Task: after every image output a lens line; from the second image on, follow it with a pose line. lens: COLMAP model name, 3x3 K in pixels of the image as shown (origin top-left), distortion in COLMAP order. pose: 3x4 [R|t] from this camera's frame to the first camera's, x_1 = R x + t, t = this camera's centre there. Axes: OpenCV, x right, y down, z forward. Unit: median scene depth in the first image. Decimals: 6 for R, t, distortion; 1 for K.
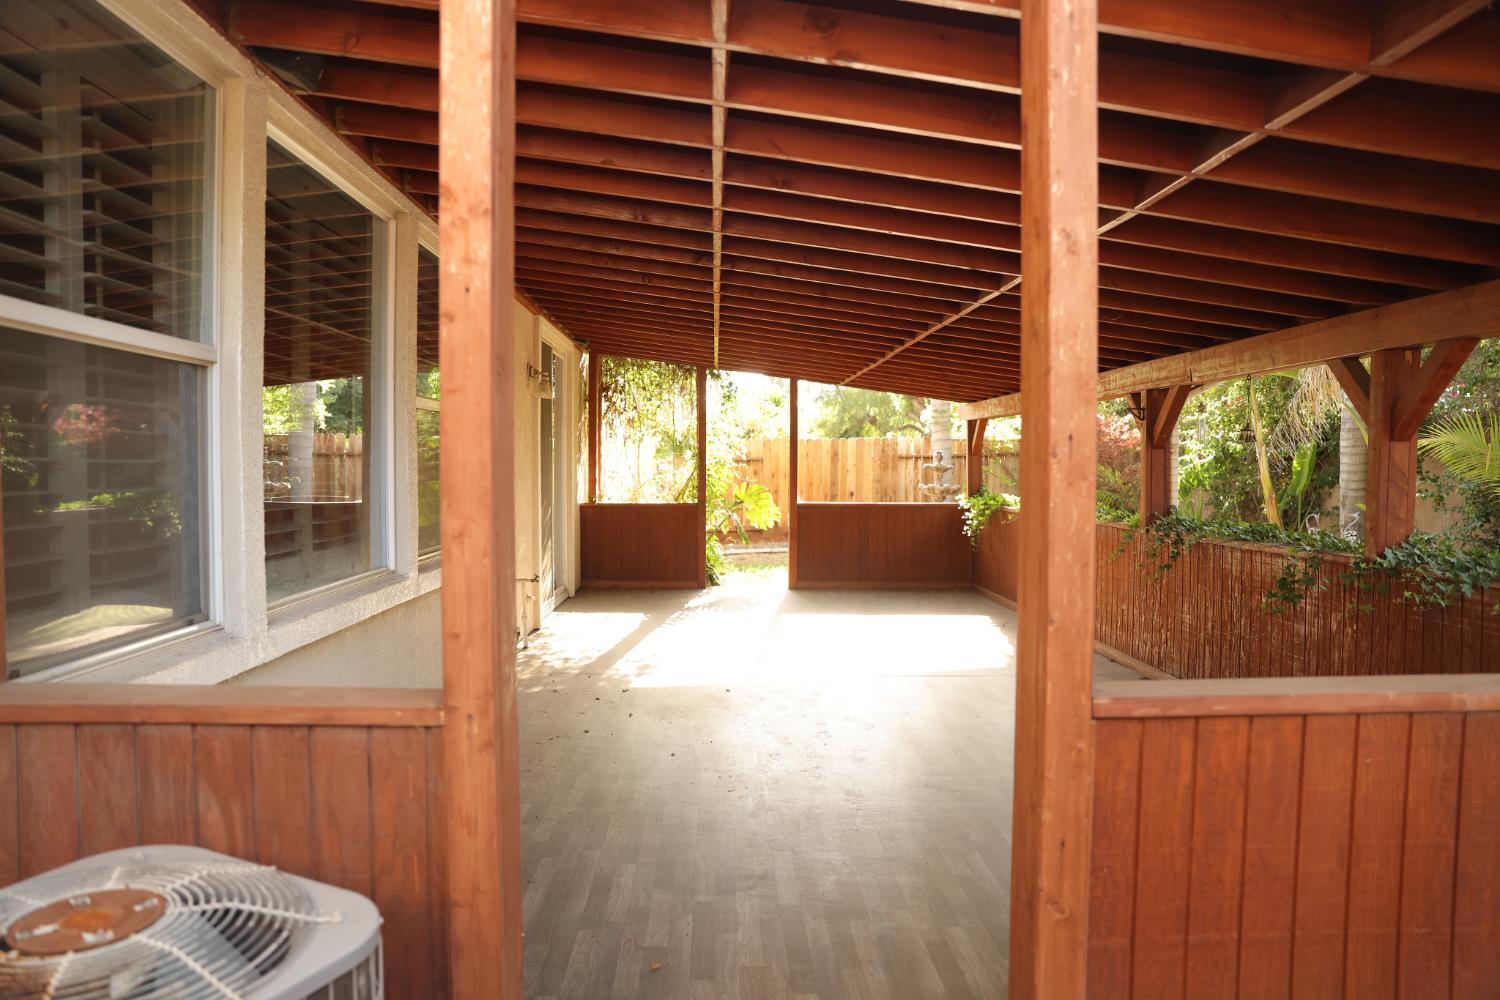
lens RADIAL K [[1010.2, 0, 753.7], [0, 1010.2, 499.1], [0, 0, 1]] dist [0.015085, 0.001915]
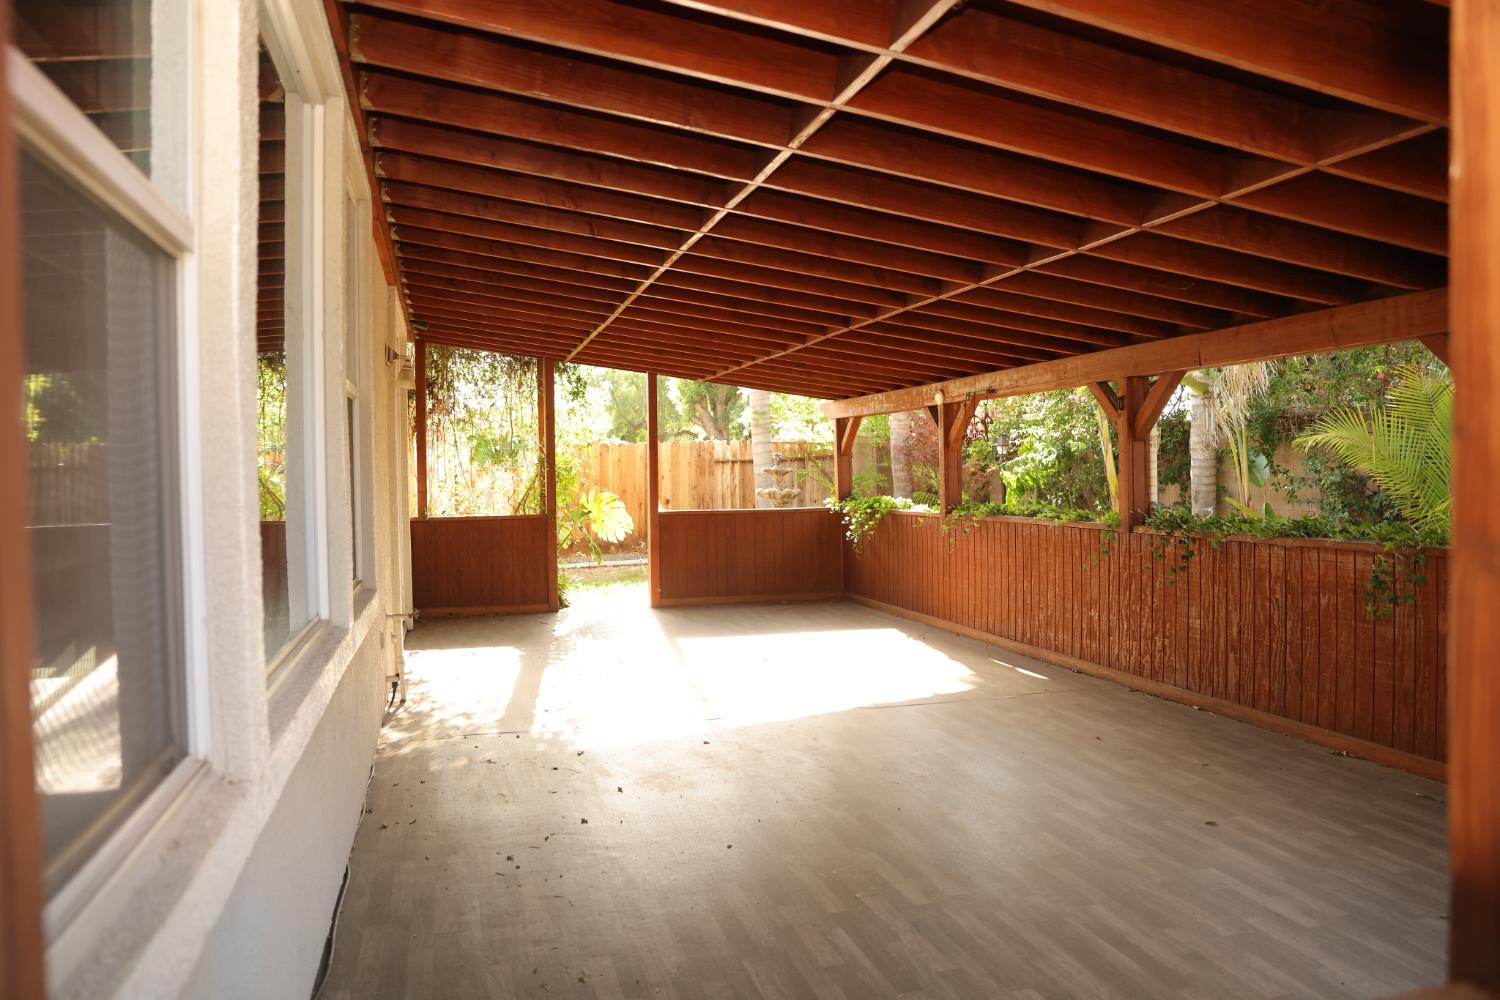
lens RADIAL K [[1010.2, 0, 746.4], [0, 1010.2, 501.1], [0, 0, 1]] dist [0.015085, 0.001915]
pose [[0.970816, -0.023187, 0.238701, -0.094148], [0.024831, 0.999684, -0.003880, 0.000181], [-0.238535, 0.009694, 0.971085, 0.105860]]
